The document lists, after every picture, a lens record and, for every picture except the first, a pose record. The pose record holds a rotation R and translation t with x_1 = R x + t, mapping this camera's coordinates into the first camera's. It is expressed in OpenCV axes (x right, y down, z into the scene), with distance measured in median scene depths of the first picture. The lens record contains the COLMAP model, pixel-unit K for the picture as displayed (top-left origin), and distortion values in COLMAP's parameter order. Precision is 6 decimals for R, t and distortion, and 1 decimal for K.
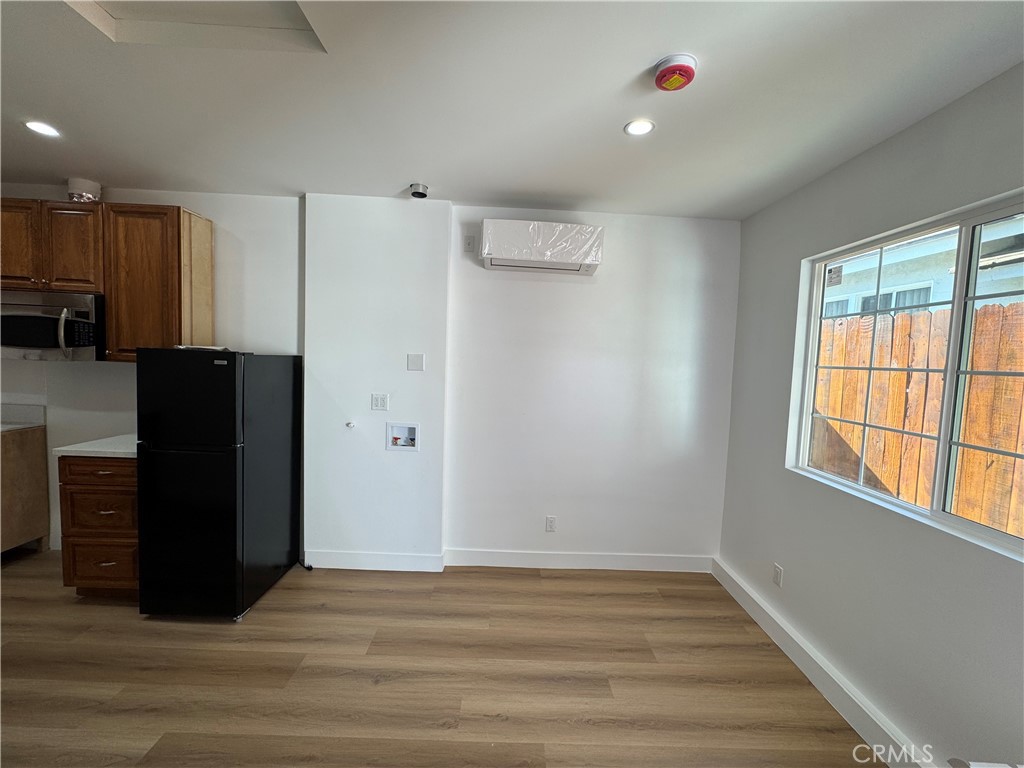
lens RADIAL K [[409.2, 0, 512.0], [0, 409.2, 384.0], [0, 0, 1]] dist [-0.001894, -0.000037]
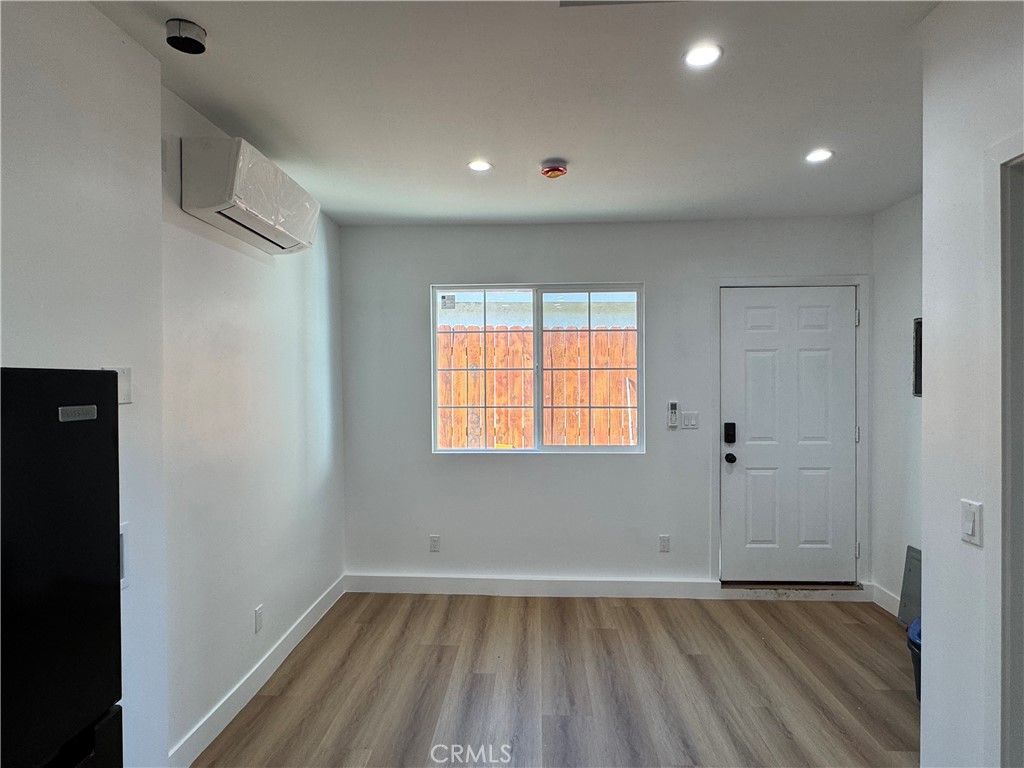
lens RADIAL K [[573.3, 0, 512.0], [0, 573.3, 384.0], [0, 0, 1]] dist [-0.001802, -0.000403]
pose [[0.053013, -0.051504, 0.997265, -0.965718], [0.071276, 0.996317, 0.047666, -0.062888], [-0.996047, 0.068554, 0.056489, 0.628223]]
